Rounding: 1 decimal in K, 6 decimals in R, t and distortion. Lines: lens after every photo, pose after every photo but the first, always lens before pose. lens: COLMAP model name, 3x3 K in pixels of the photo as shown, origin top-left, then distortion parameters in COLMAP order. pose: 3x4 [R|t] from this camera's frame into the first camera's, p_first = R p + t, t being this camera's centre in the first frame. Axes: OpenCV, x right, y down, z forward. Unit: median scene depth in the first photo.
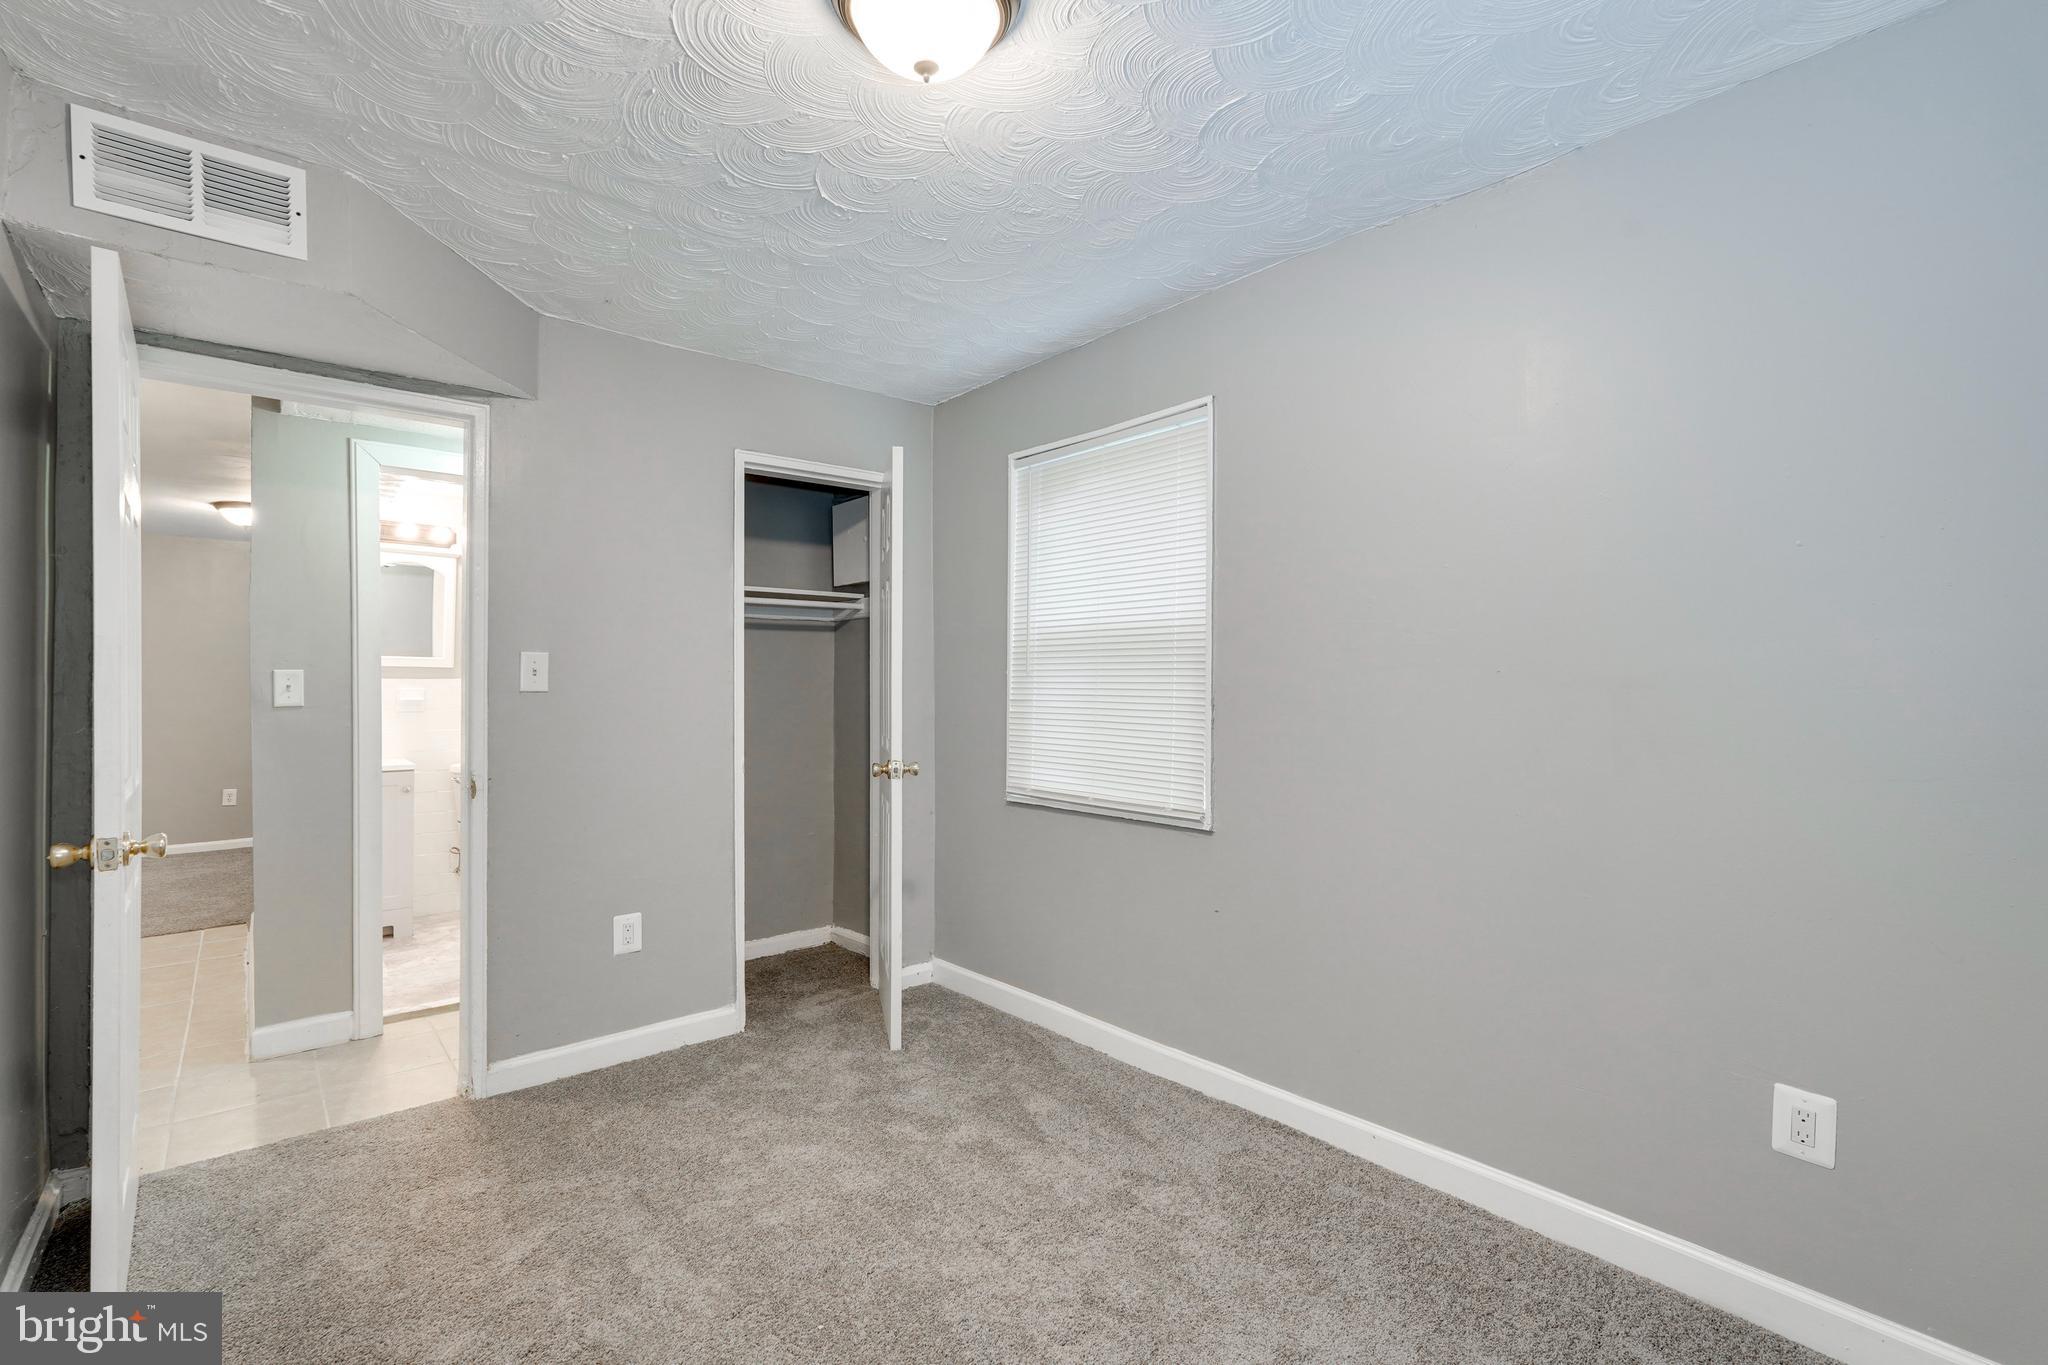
lens RADIAL K [[898.0, 0, 1025.5], [0, 898.0, 686.7], [0, 0, 1]] dist [-0.000354, -0.000148]
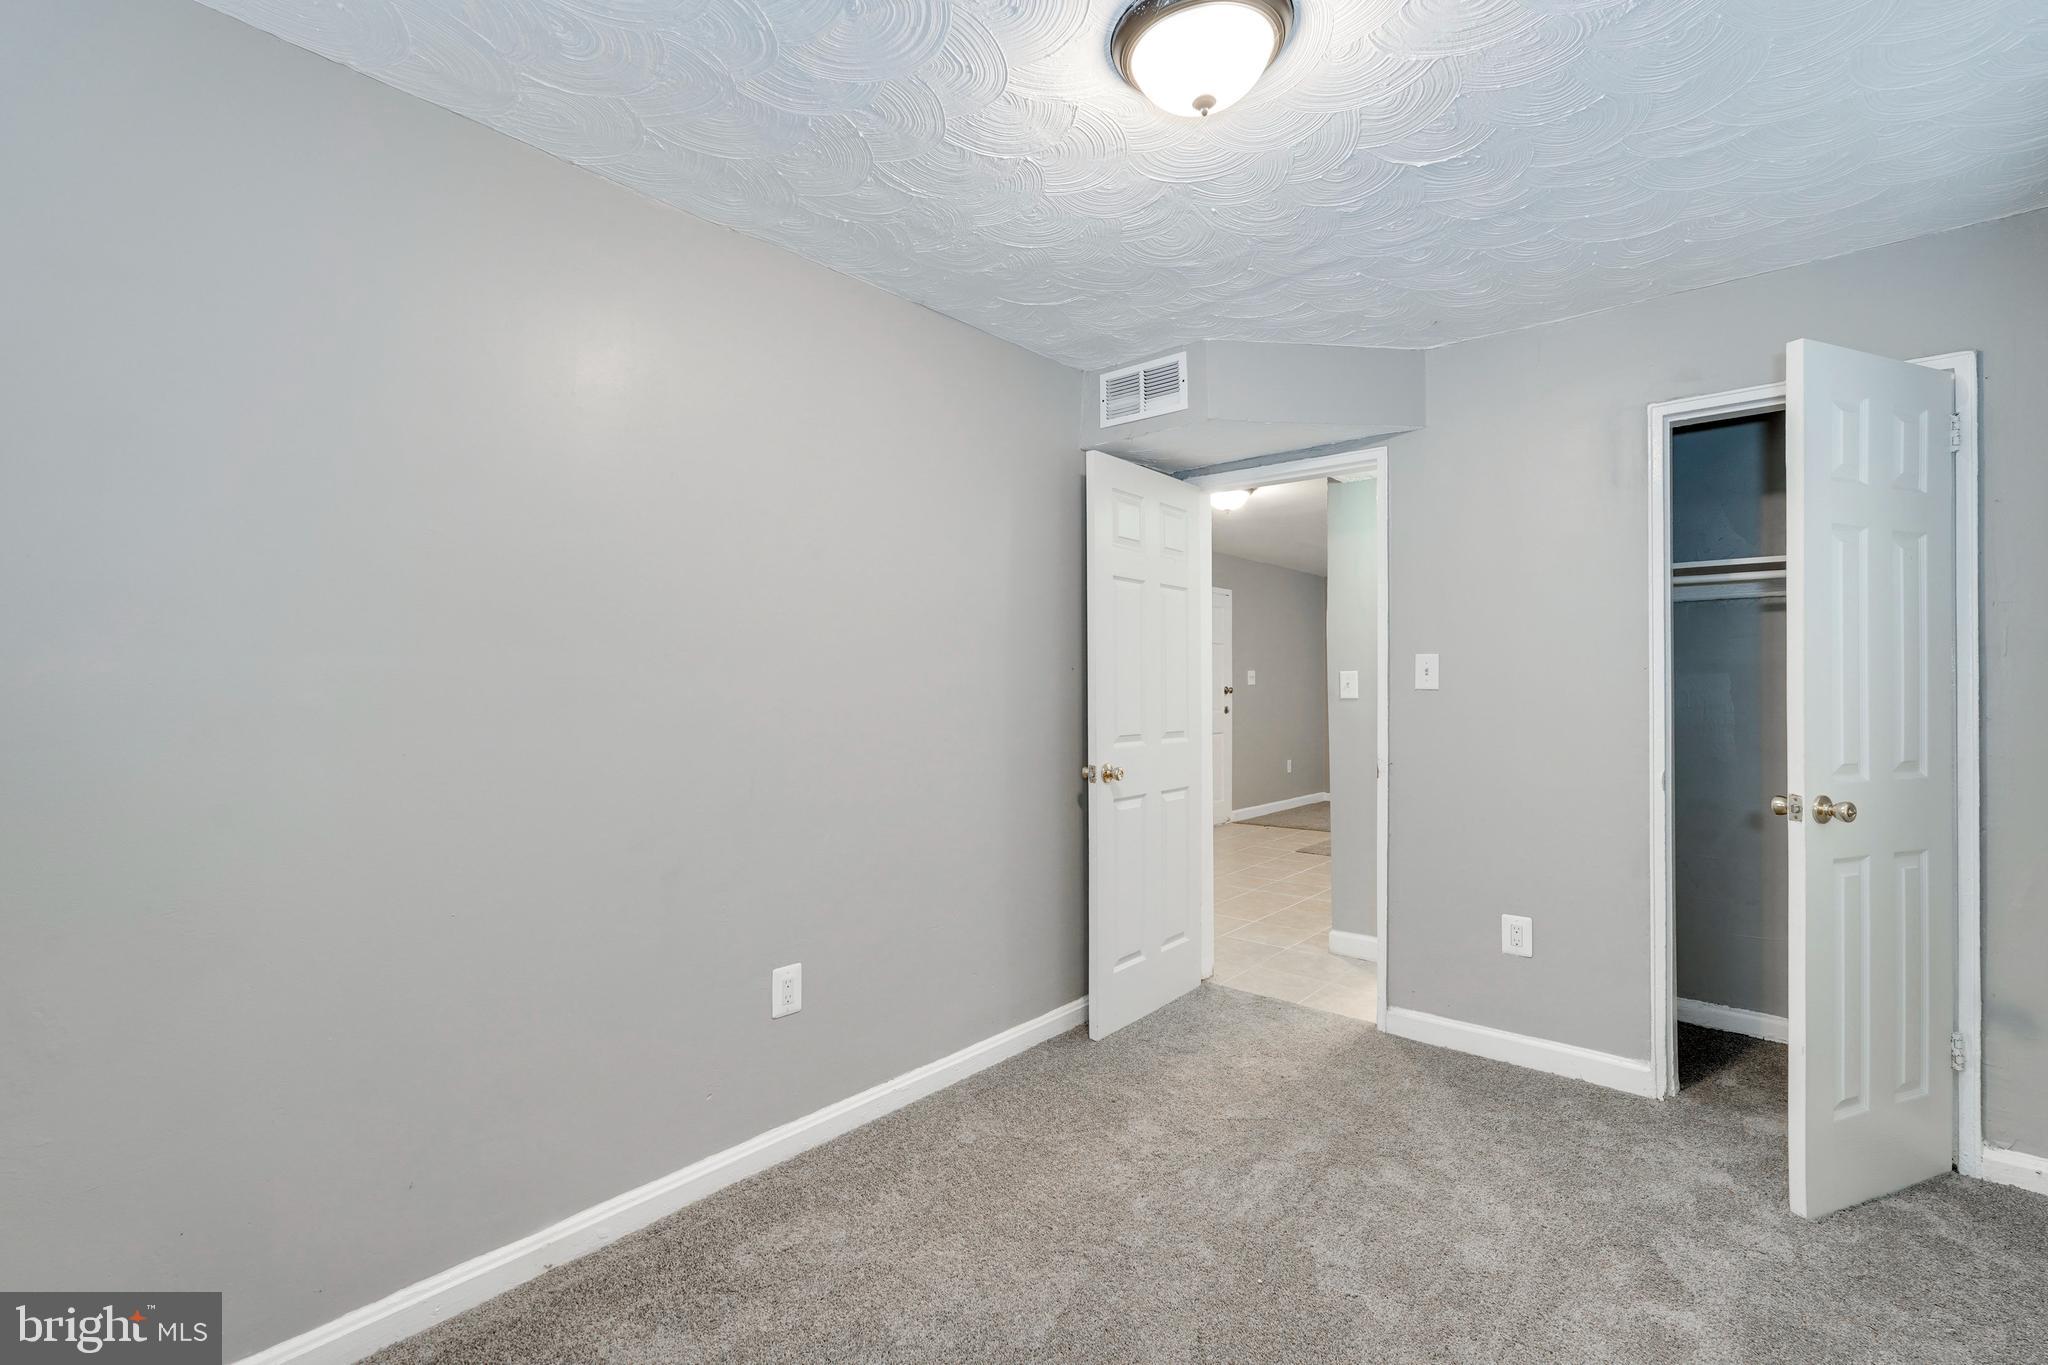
lens RADIAL K [[904.2, 0, 1024.0], [0, 904.2, 682.5], [0, 0, 1]] dist [-0.020366, 0.011248]
pose [[0.161773, 0.001558, -0.986827, 0.501365], [-0.001707, 0.999998, 0.001299, -0.003969], [0.986827, 0.001475, 0.161775, 0.345739]]
